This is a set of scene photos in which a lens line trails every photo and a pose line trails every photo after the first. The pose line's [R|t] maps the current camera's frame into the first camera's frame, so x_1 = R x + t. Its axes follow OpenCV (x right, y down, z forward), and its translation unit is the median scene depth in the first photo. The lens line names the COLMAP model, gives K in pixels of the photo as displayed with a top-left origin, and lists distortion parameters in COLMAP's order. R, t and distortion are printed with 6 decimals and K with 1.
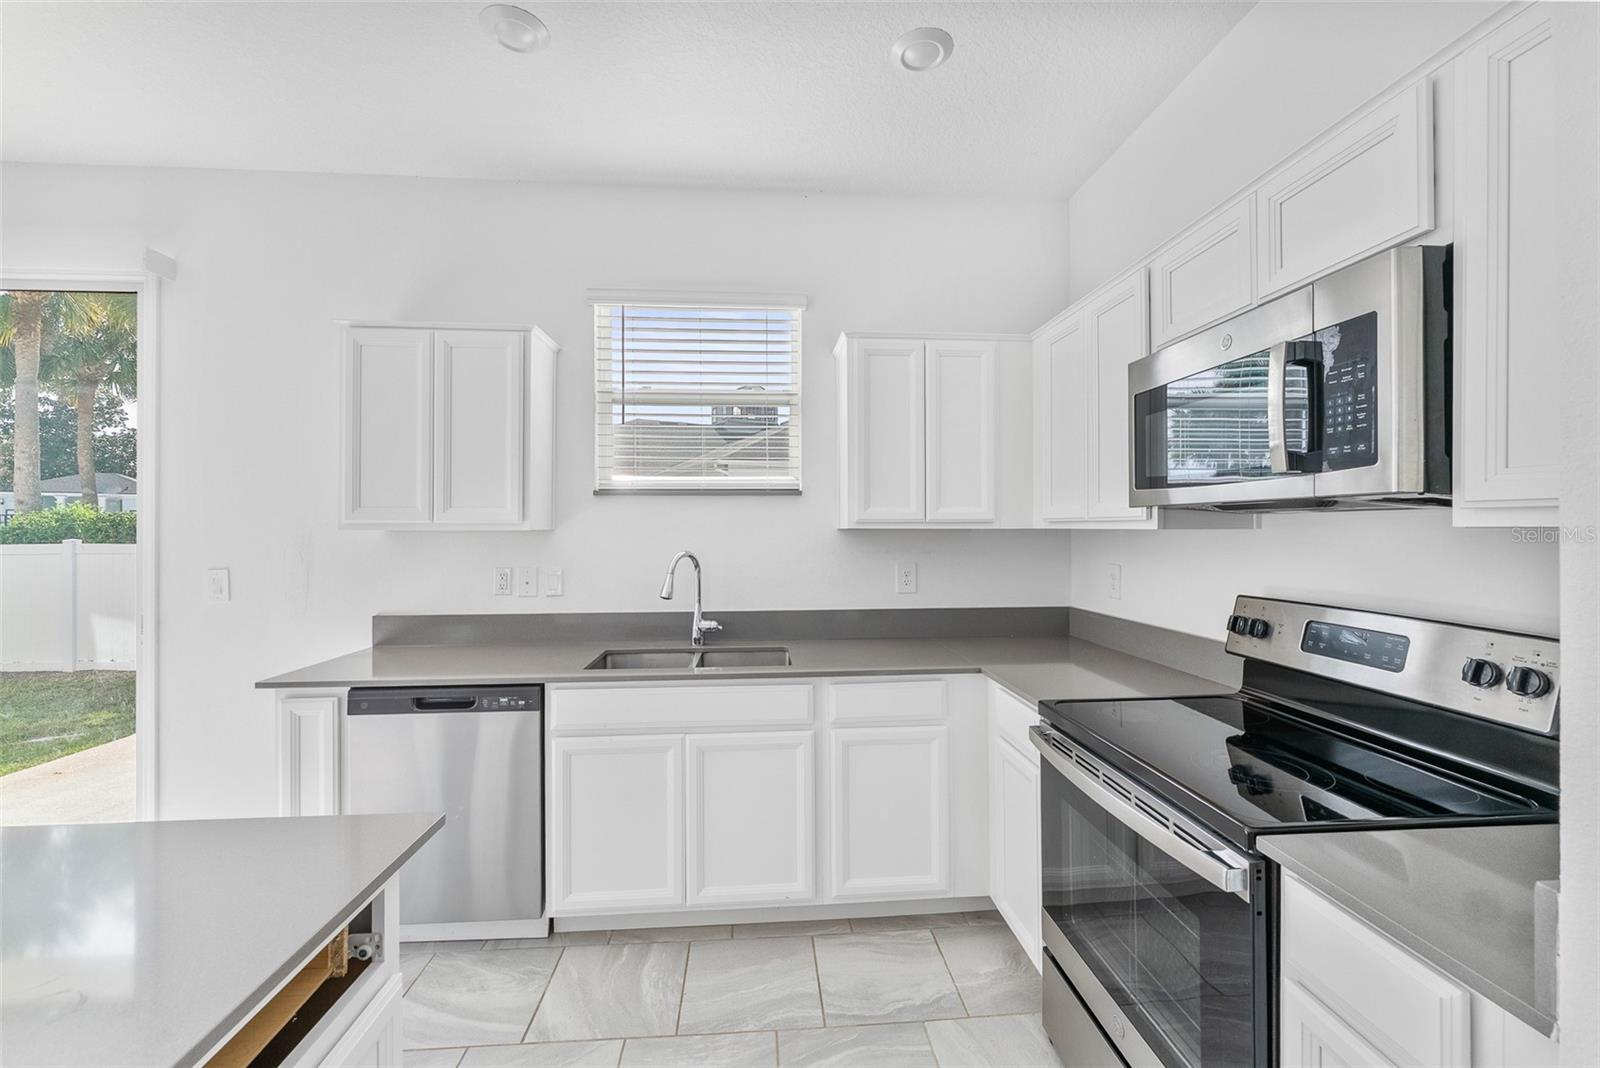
lens RADIAL K [[652.3, 0, 801.4], [0, 652.3, 528.5], [0, 0, 1]] dist [-0.000057, 0.000410]
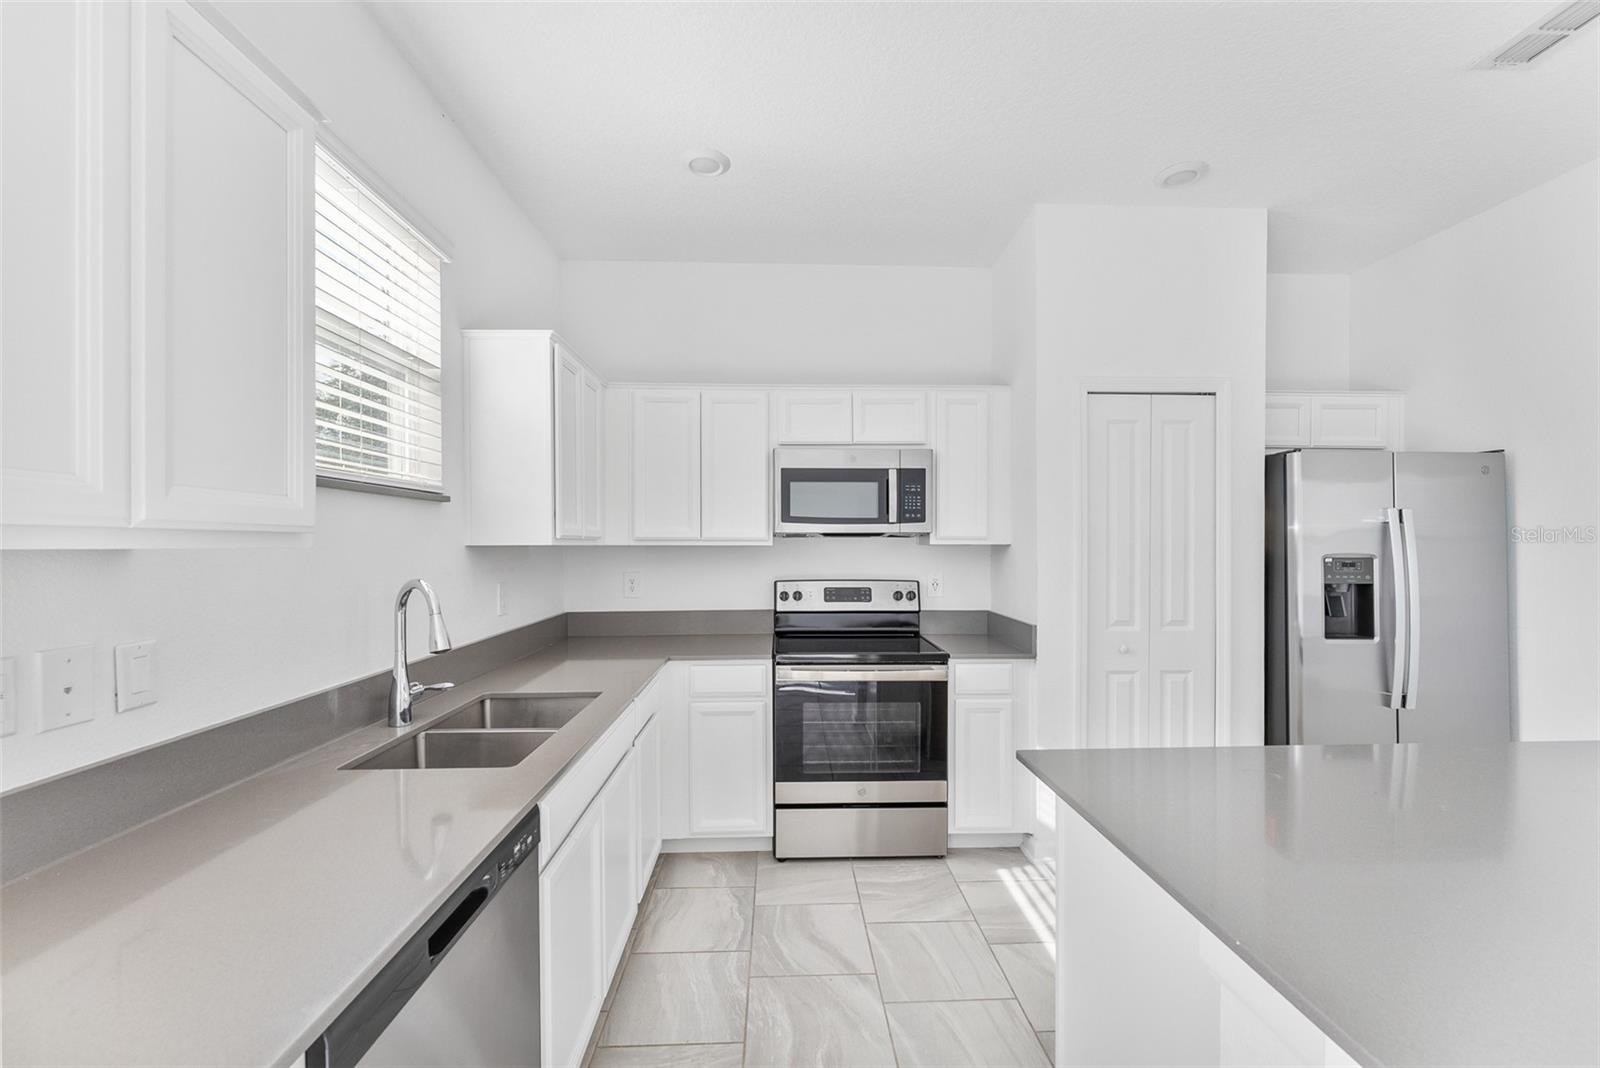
lens RADIAL K [[647.4, 0, 807.0], [0, 647.4, 545.3], [0, 0, 1]] dist [0.000058, 0.000001]
pose [[0.035330, 0.002040, 0.999374, -1.130971], [-0.000030, 0.999998, -0.002041, 0.004339], [-0.999376, 0.000042, 0.035330, 0.817654]]
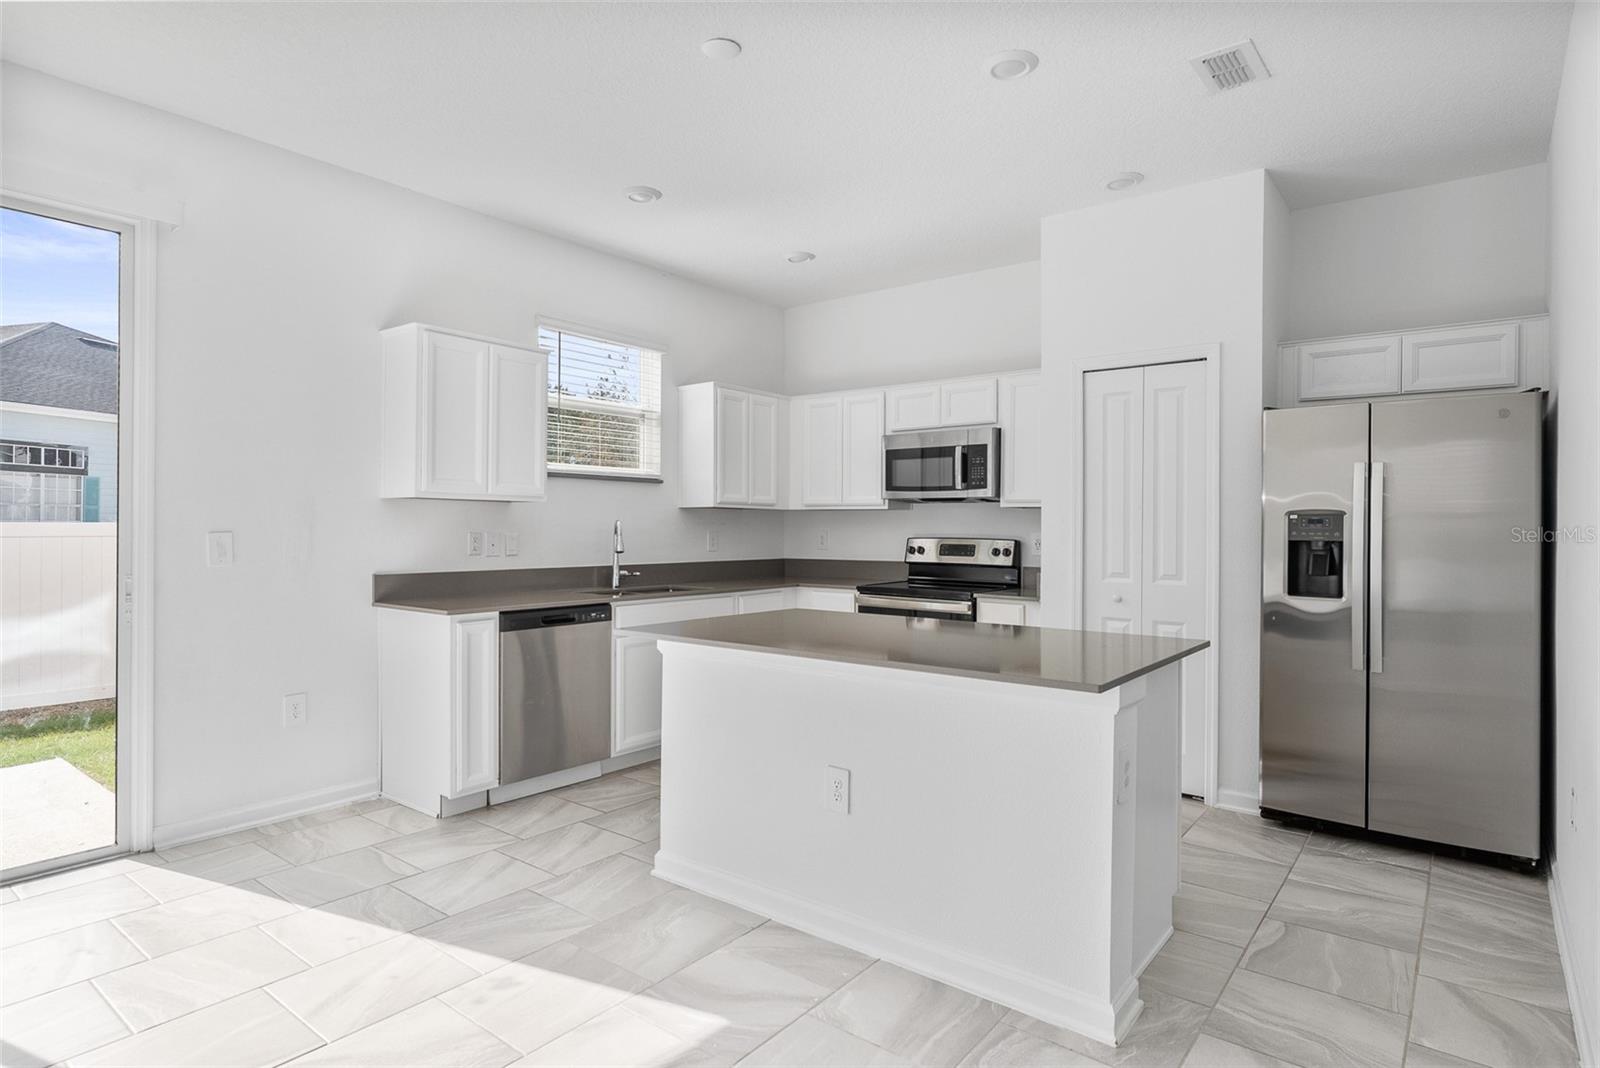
lens RADIAL K [[857.7, 0, 810.4], [0, 857.7, 528.6], [0, 0, 1]] dist [-0.001170, -0.000177]
pose [[0.670695, 0.005830, 0.741711, -1.776754], [-0.008195, 0.999966, -0.000450, 0.070111], [-0.741688, -0.005777, 0.670720, -0.770289]]
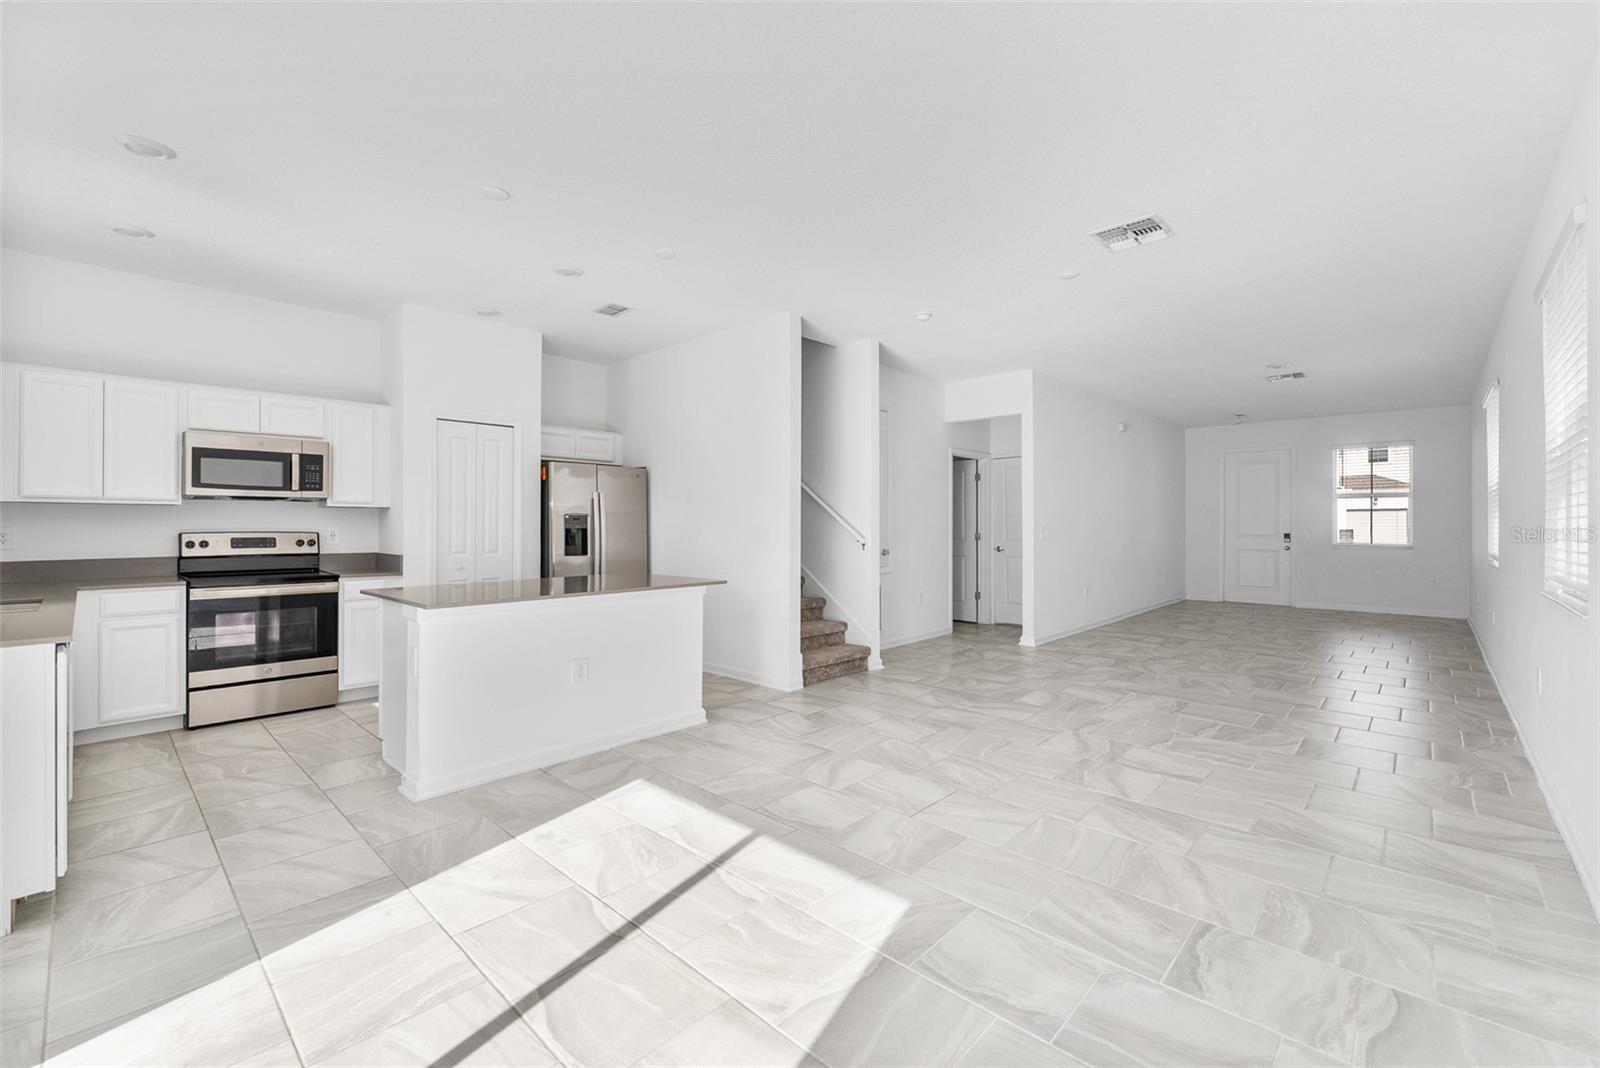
lens RADIAL K [[671.2, 0, 809.5], [0, 671.2, 519.1], [0, 0, 1]] dist [0.001006, -0.000125]
pose [[-0.678388, 0.005827, 0.734681, -2.582593], [0.000075, 0.999969, -0.007862, 0.068513], [-0.734704, -0.005278, -0.678367, 0.944325]]
